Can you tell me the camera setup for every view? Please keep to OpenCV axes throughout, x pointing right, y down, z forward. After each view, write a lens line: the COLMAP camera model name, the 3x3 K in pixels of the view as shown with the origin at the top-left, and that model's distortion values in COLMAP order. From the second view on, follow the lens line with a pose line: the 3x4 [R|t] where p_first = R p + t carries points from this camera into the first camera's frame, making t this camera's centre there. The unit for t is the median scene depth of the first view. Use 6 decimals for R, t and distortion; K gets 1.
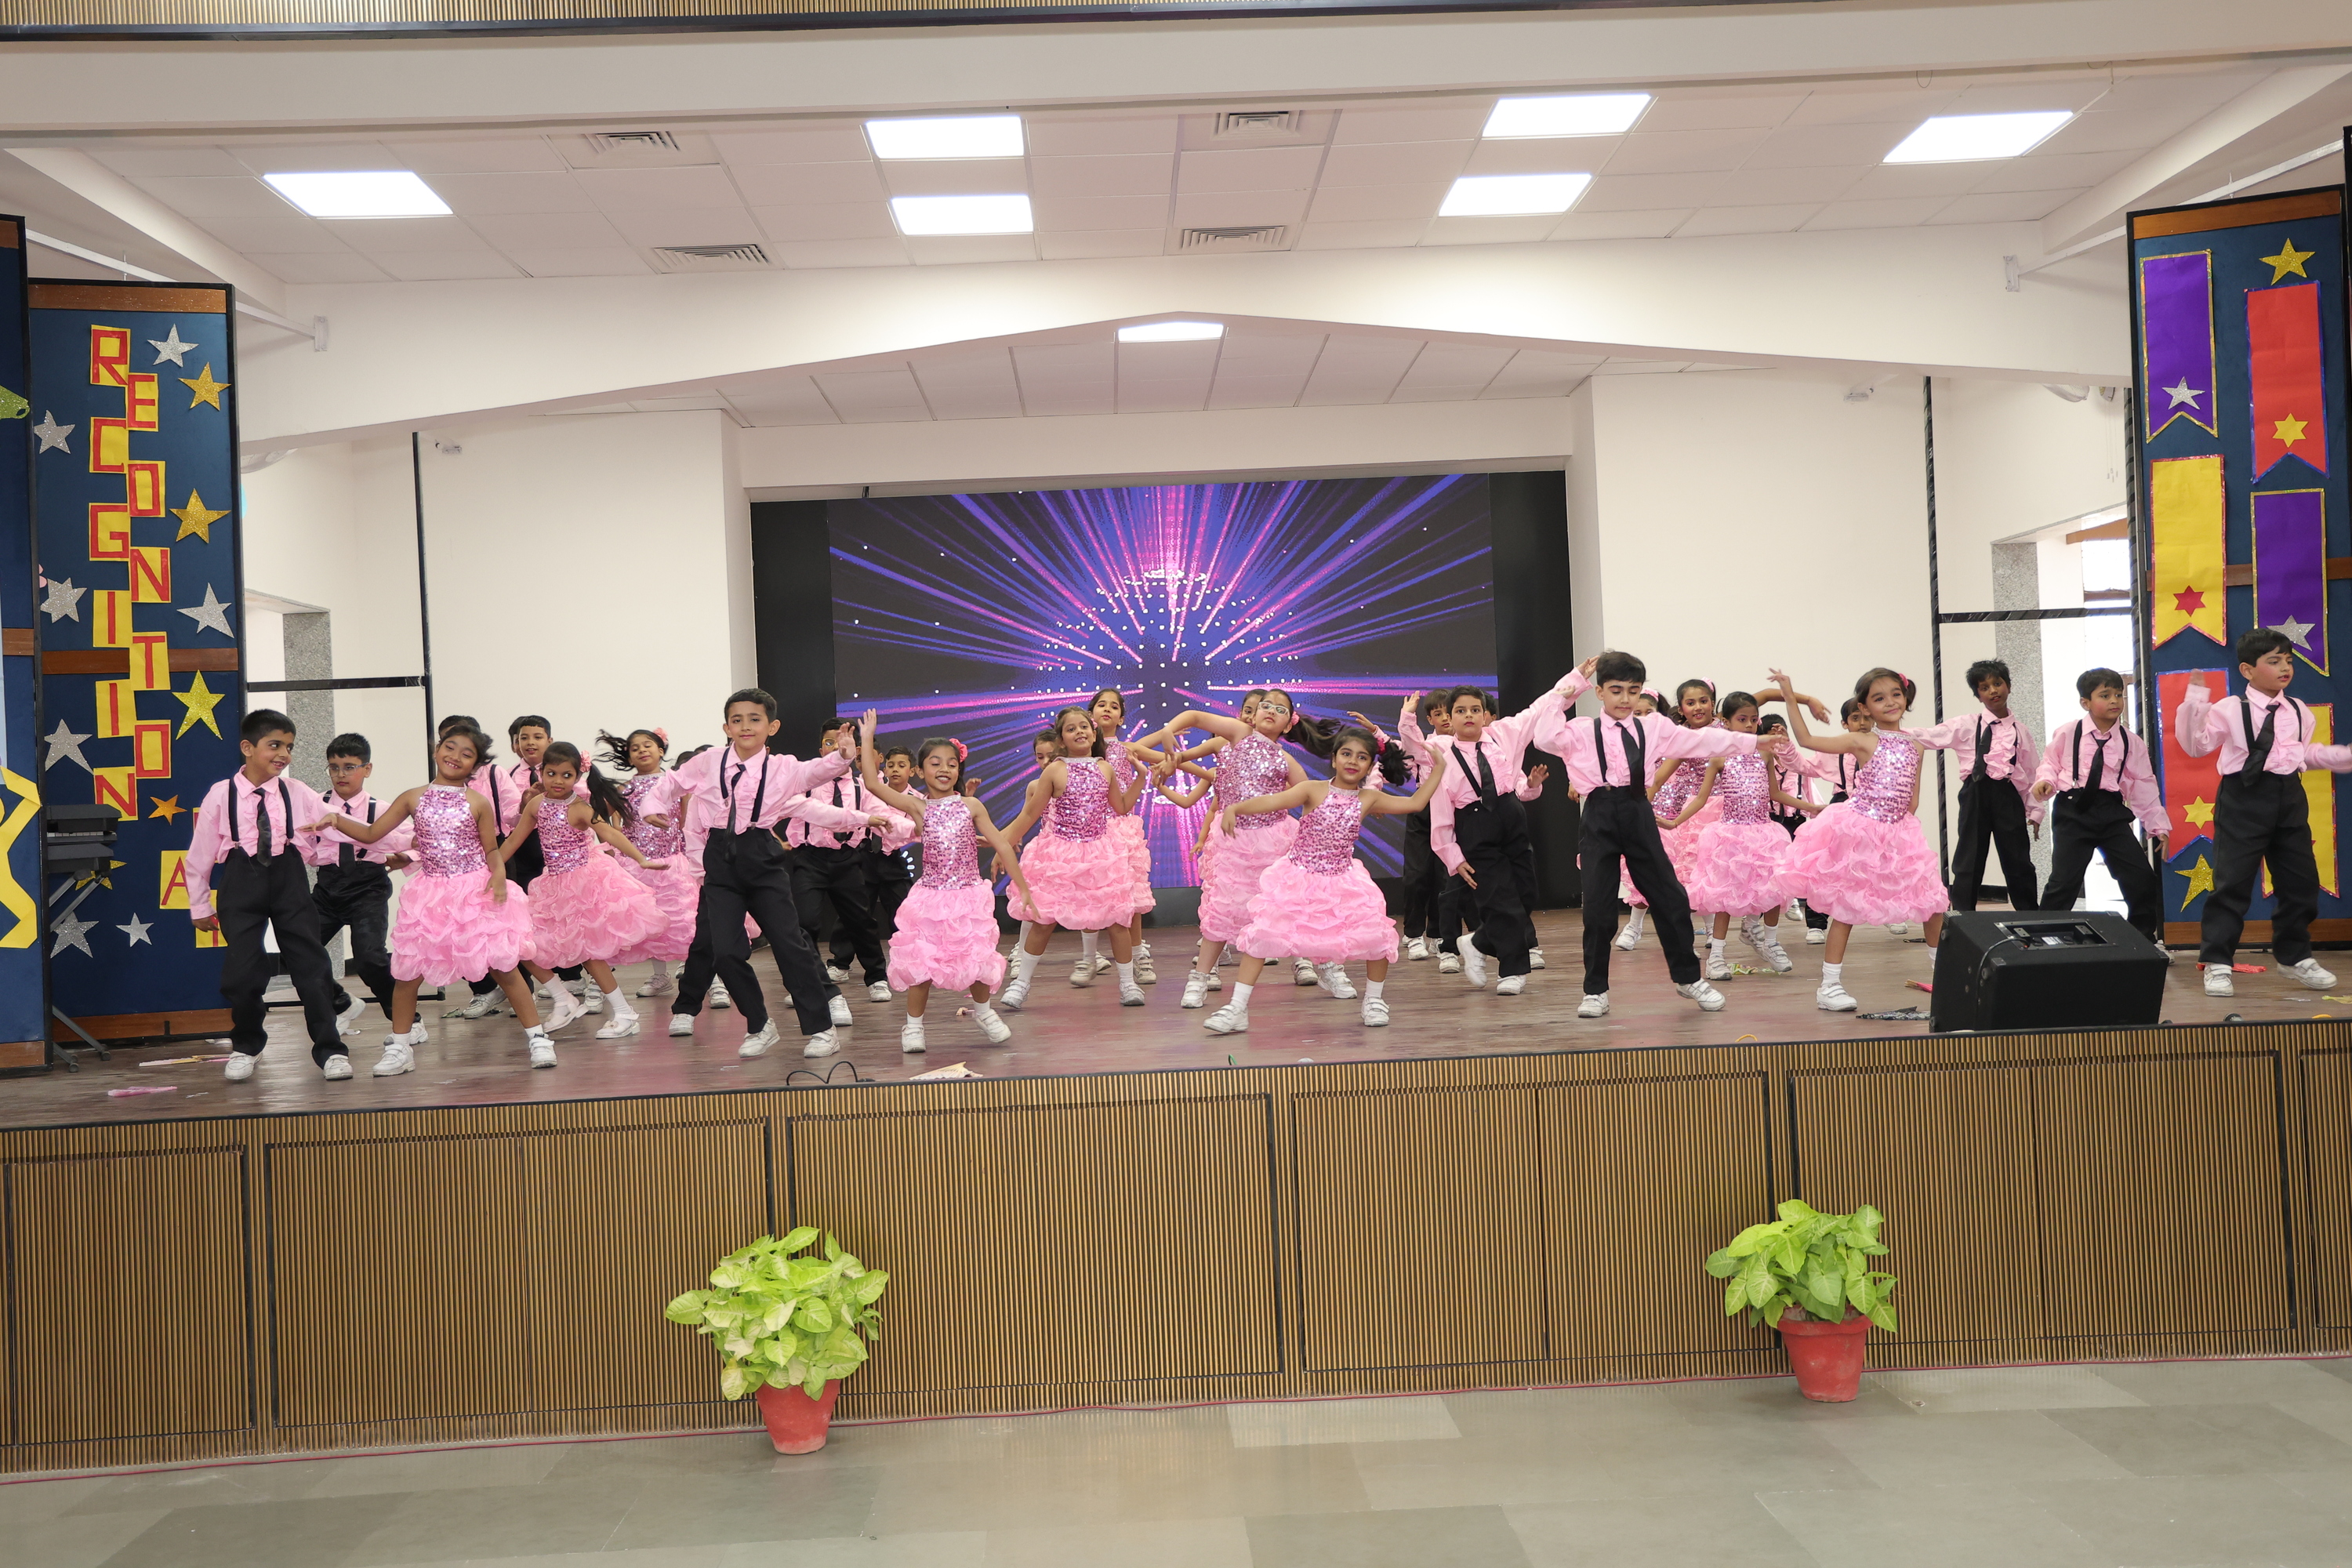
lens RADIAL K [[2364.3, 0, 1182.3], [0, 2364.3, 808.5], [0, 0, 1]] dist [0.035770, 0.000000]
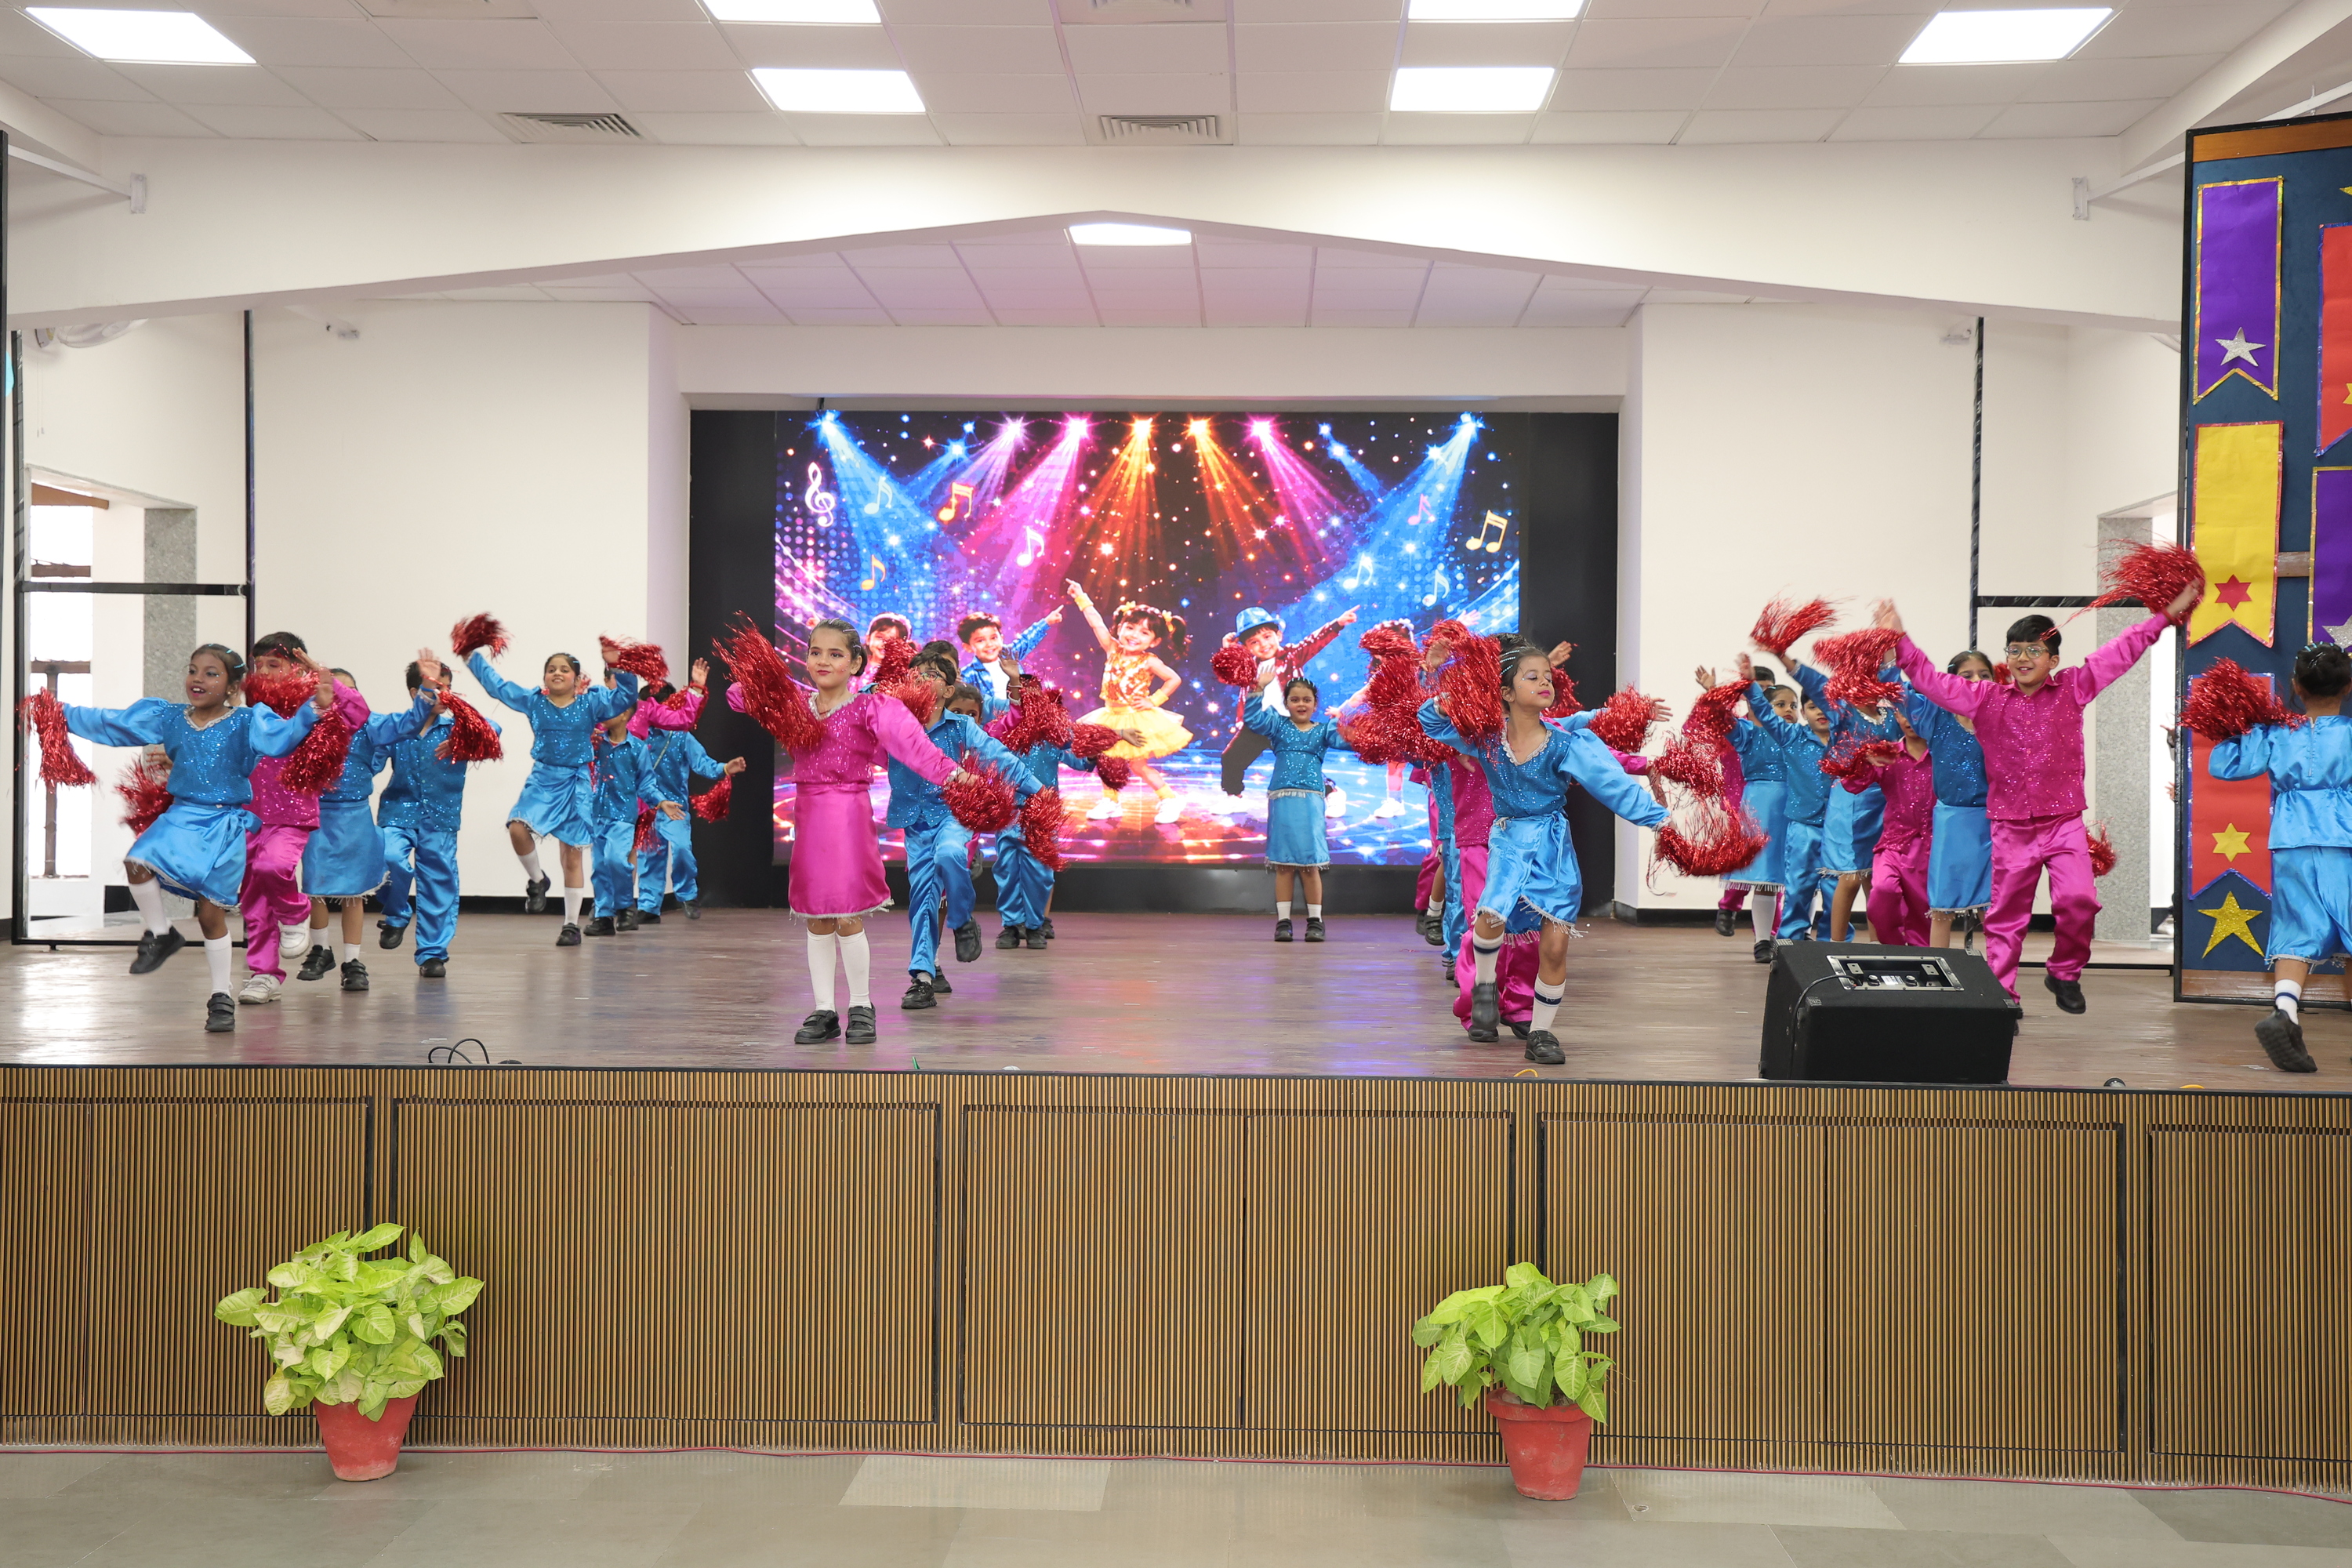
lens RADIAL K [[2666.7, 0, 1168.7], [0, 2666.7, 793.1], [0, 0, 1]] dist [0.088397, 0.000000]
pose [[0.996278, 0.052298, -0.068524, 0.118079], [-0.051875, 0.998622, 0.007934, -0.004015], [0.068845, -0.004350, 0.997618, 0.012659]]
